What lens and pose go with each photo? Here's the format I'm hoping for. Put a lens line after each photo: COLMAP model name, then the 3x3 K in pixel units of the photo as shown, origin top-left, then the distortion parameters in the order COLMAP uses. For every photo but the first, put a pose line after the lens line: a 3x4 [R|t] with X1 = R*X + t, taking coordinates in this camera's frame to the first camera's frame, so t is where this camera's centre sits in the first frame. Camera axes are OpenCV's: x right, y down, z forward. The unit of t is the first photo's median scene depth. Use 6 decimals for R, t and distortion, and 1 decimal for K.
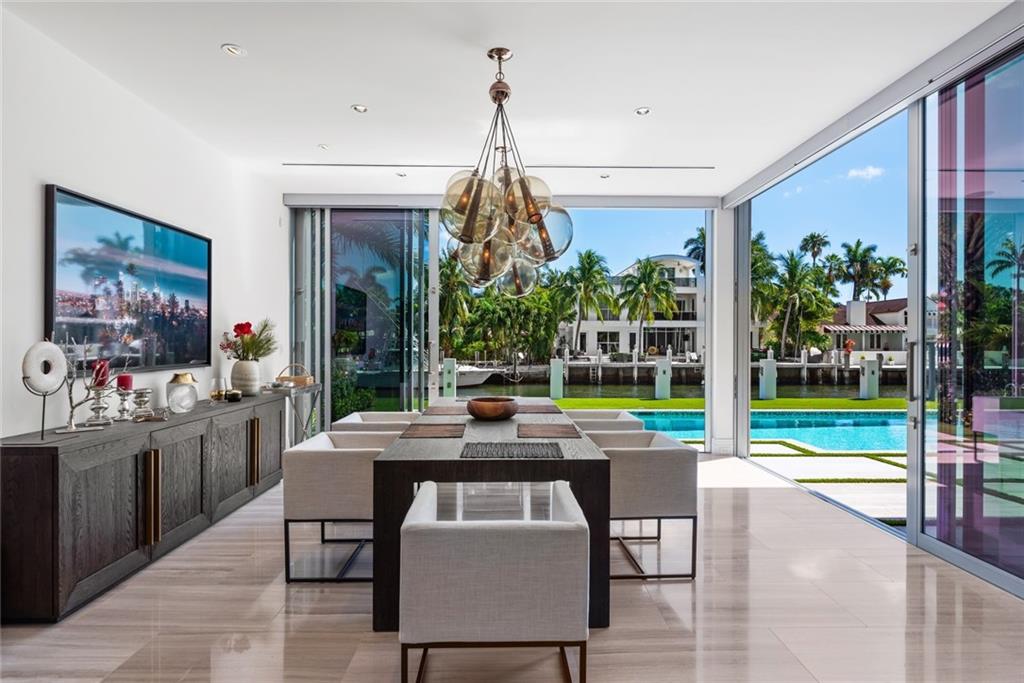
lens RADIAL K [[530.0, 0, 522.3], [0, 530.0, 342.5], [0, 0, 1]] dist [-0.001863, -0.000554]
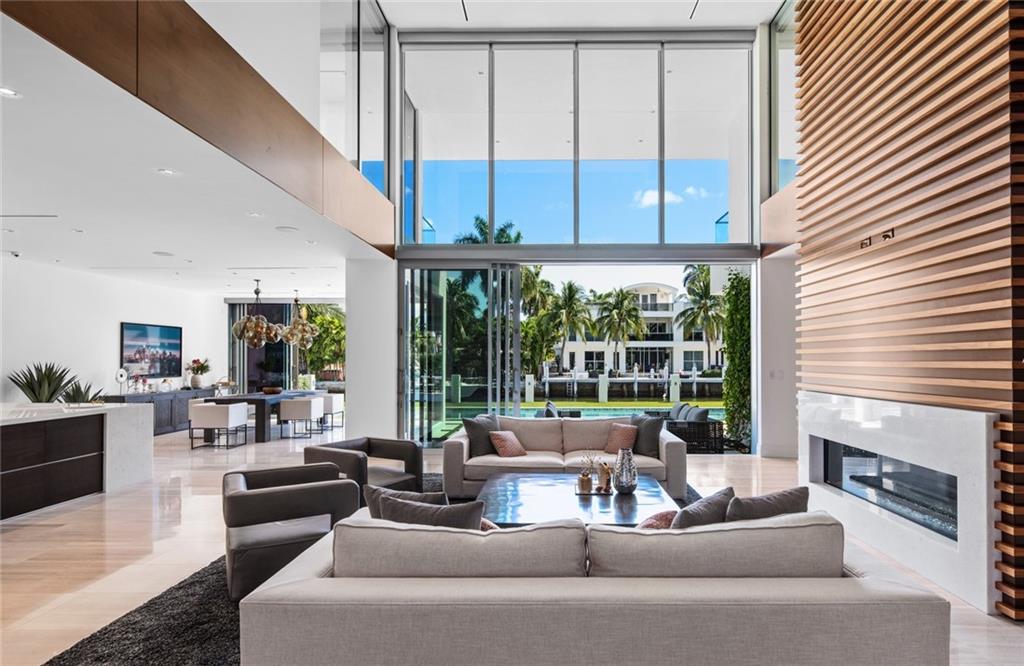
lens RADIAL K [[516.1, 0, 542.8], [0, 516.1, 355.9], [0, 0, 1]] dist [0.003410, 0.000751]
pose [[0.999390, -0.002462, -0.034839, 0.104630], [0.002191, 0.999967, -0.007814, -0.002777], [0.034858, 0.007733, 0.999362, -0.121095]]
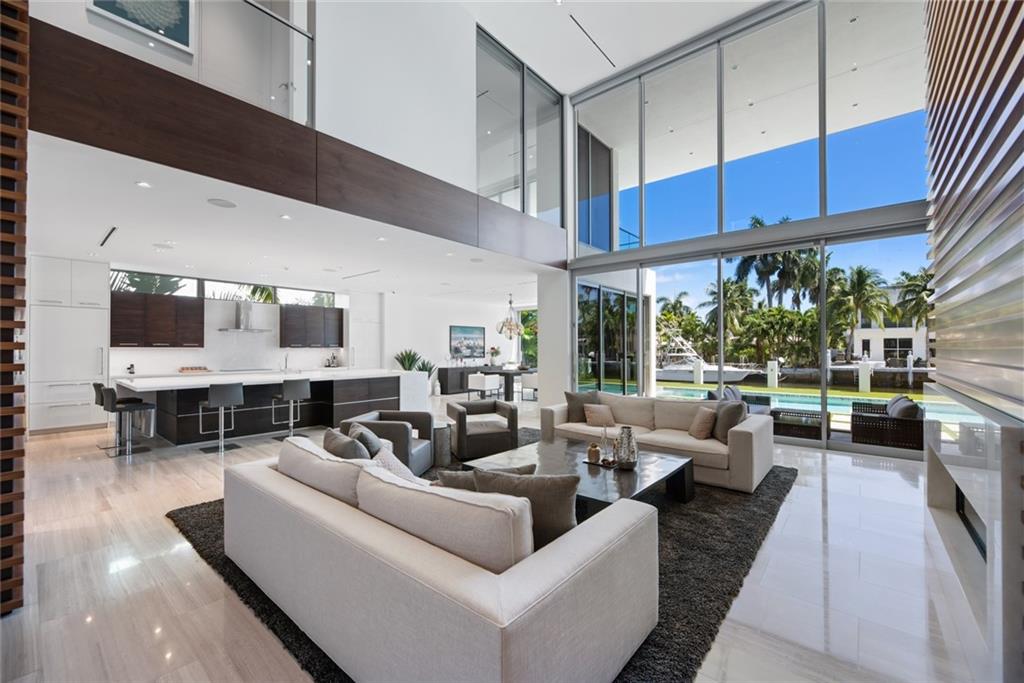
lens RADIAL K [[405.6, 0, 522.1], [0, 405.6, 346.1], [0, 0, 1]] dist [-0.000668, 0.000143]
pose [[0.757088, -0.008061, -0.653263, 0.143791], [0.003758, 0.999961, -0.007984, -0.001766], [0.653302, 0.003590, 0.757089, -0.102729]]
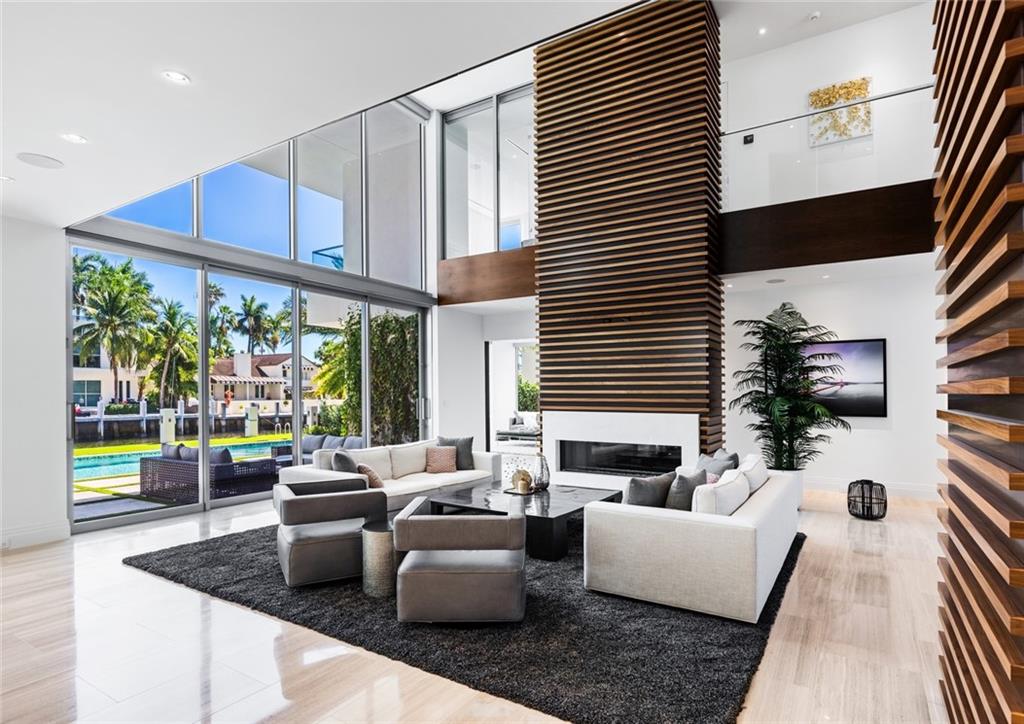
lens RADIAL K [[545.6, 0, 528.5], [0, 545.6, 387.0], [0, 0, 1]] dist [-0.004447, -0.000321]
pose [[0.539859, 0.005758, 0.841736, 0.024803], [0.001649, 0.999967, -0.007898, -0.002162], [-0.841754, 0.005652, 0.539832, -0.098680]]
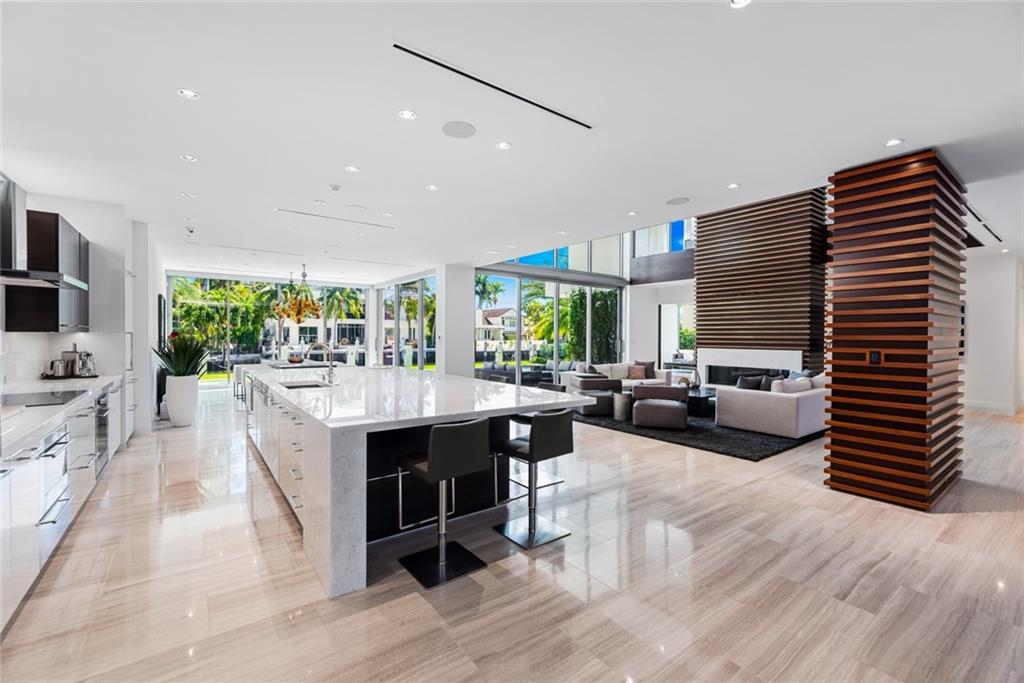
lens RADIAL K [[425.6, 0, 500.9], [0, 425.6, 349.7], [0, 0, 1]] dist [0.020208, -0.000014]
pose [[0.829621, -0.017431, 0.558055, -0.034171], [-0.002599, 0.999381, 0.035081, -0.002657], [-0.558322, -0.030554, 0.829062, -0.135136]]
